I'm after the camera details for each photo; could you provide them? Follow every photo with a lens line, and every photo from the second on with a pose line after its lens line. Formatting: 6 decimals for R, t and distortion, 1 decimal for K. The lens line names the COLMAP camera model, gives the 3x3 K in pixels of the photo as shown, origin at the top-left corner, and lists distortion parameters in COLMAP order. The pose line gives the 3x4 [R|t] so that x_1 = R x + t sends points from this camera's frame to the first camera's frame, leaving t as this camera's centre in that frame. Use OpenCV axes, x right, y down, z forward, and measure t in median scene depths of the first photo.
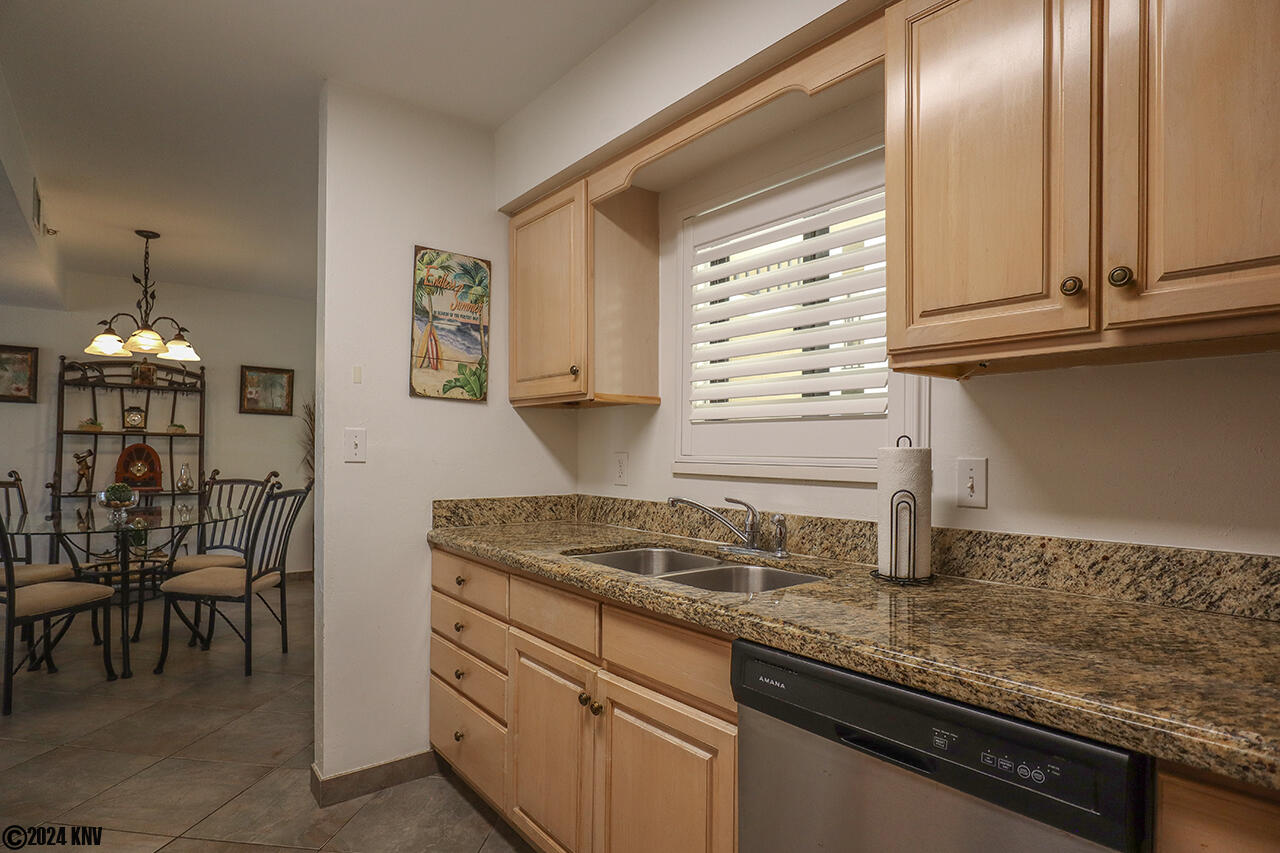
lens RADIAL K [[632.4, 0, 586.1], [0, 632.4, 475.4], [0, 0, 1]] dist [-0.010375, 0.002375]
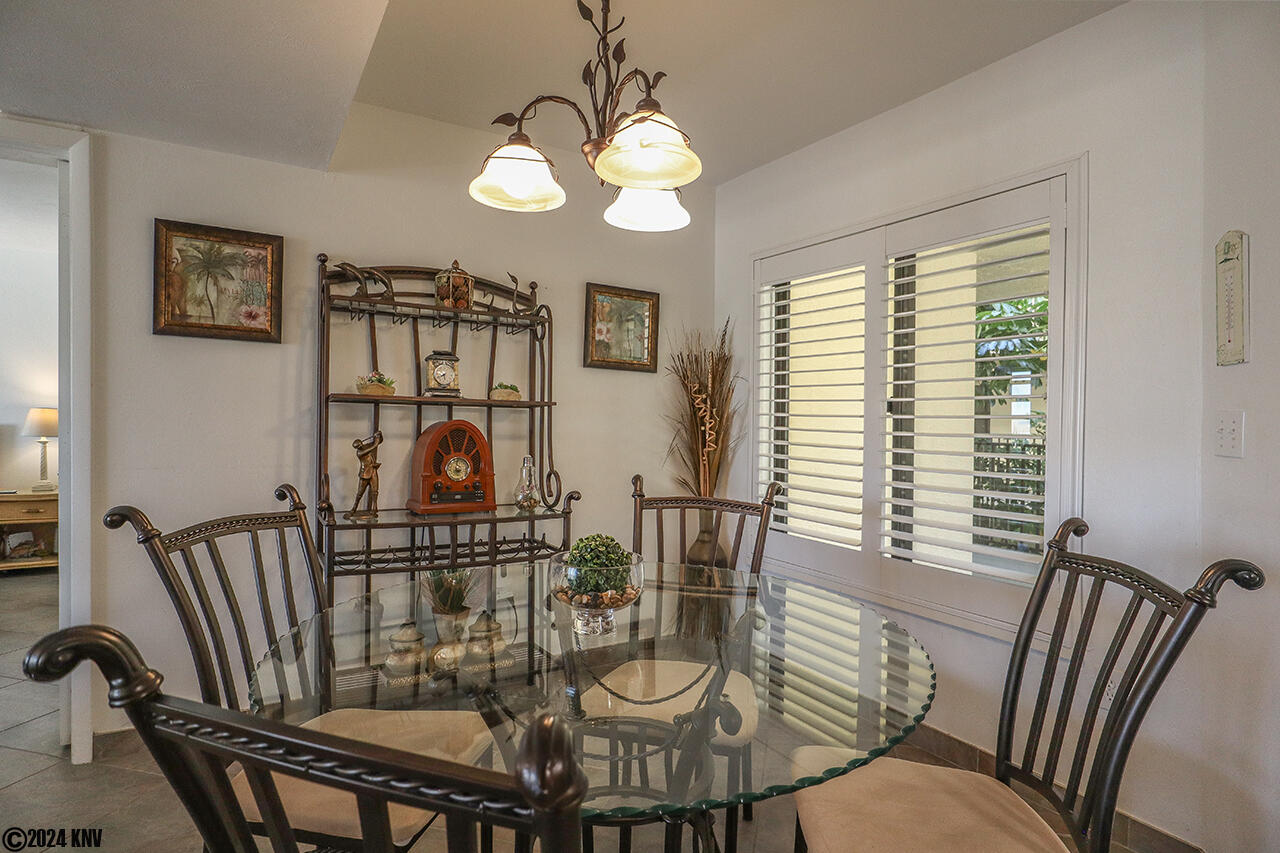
lens RADIAL K [[680.4, 0, 632.9], [0, 680.4, 452.5], [0, 0, 1]] dist [0.003299, 0.004232]
pose [[0.992930, 0.009371, -0.118329, -0.526847], [-0.009416, 0.999956, 0.000178, -0.026340], [0.118326, 0.000938, 0.992974, 0.480399]]
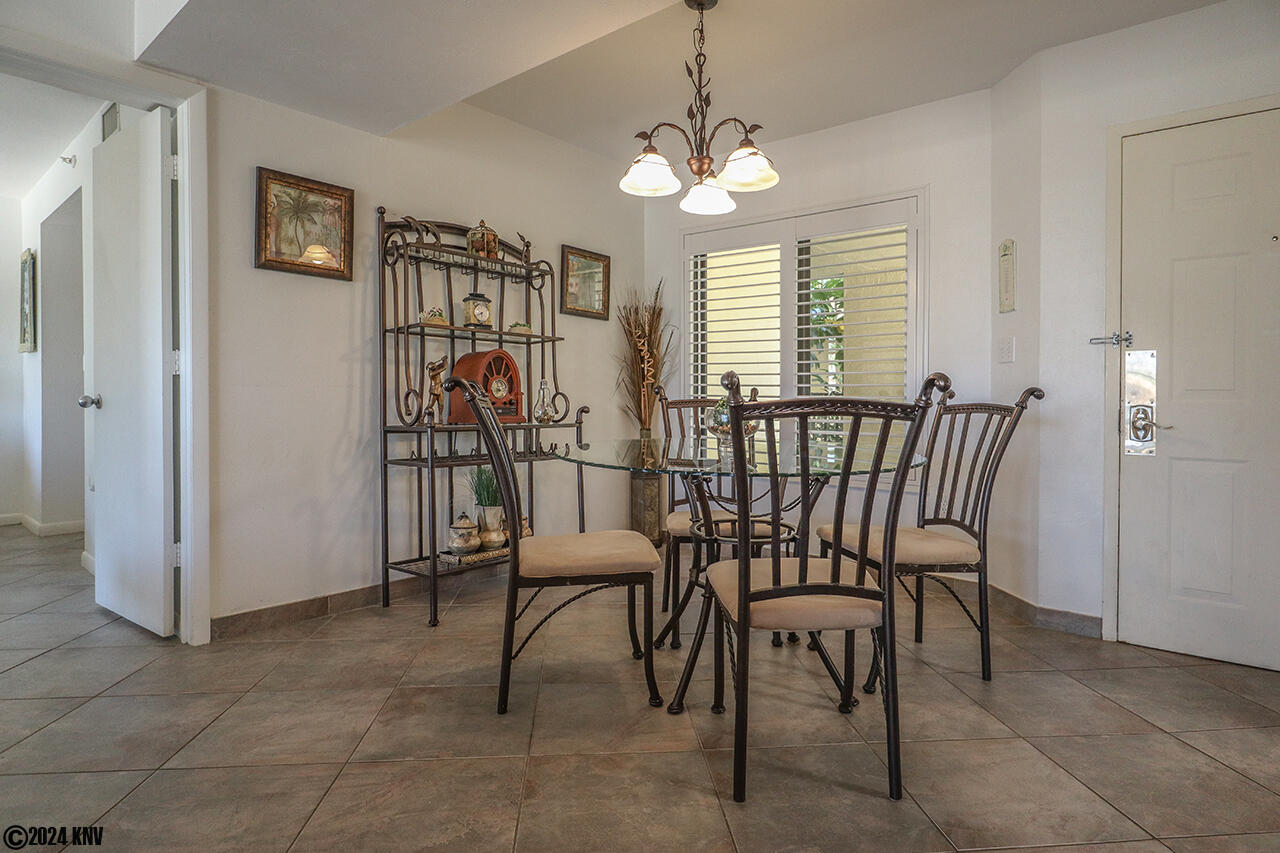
lens RADIAL K [[680.4, 0, 650.0], [0, 680.4, 436.7], [0, 0, 1]] dist [0.003299, 0.004232]
pose [[0.976124, -0.020497, 0.216245, -0.756498], [0.016342, 0.999646, 0.020984, 0.030723], [-0.216598, -0.016949, 0.976114, 0.284868]]
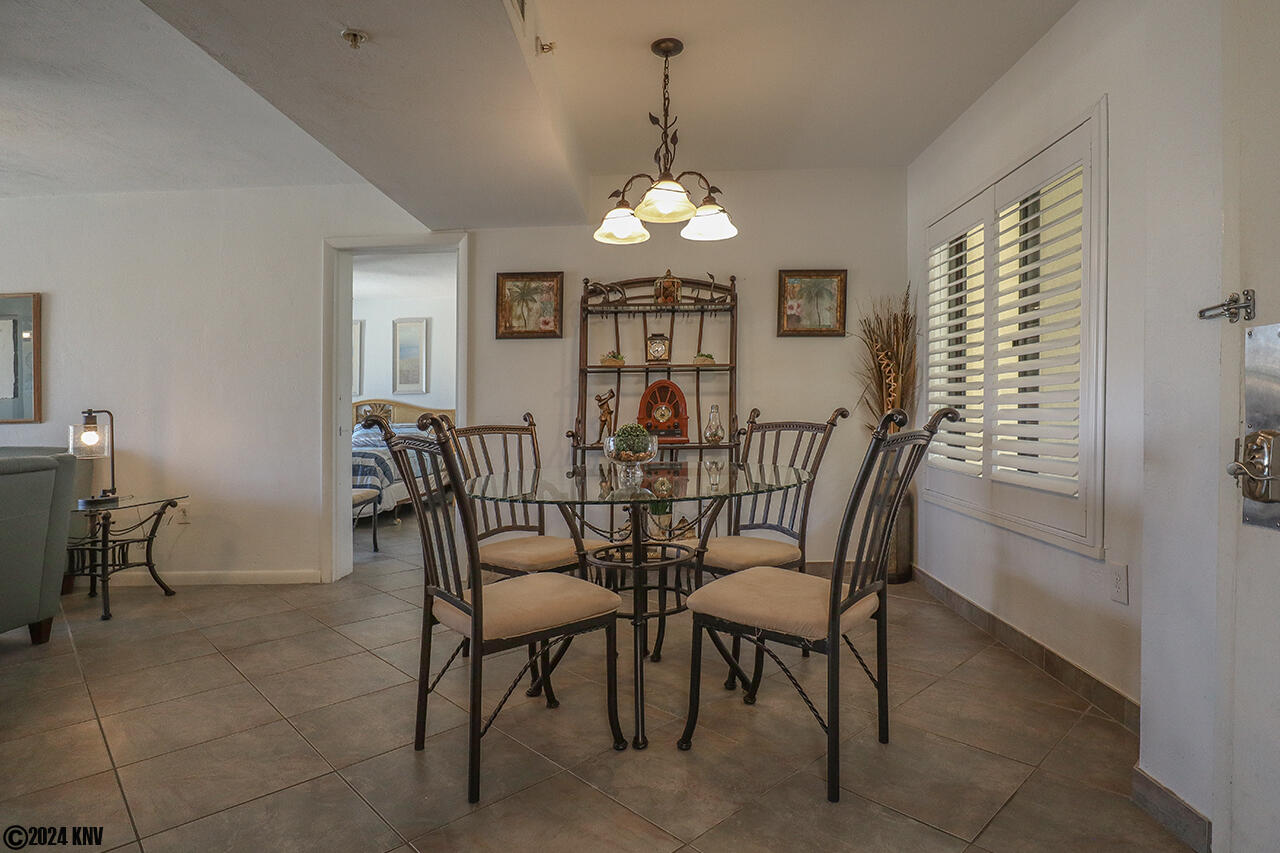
lens RADIAL K [[680.4, 0, 649.7], [0, 680.4, 438.5], [0, 0, 1]] dist [0.003299, 0.004232]
pose [[0.796740, -0.004987, -0.604302, -0.238577], [0.006027, 0.999982, -0.000306, 0.021358], [0.604292, -0.003398, 0.796756, 0.353773]]
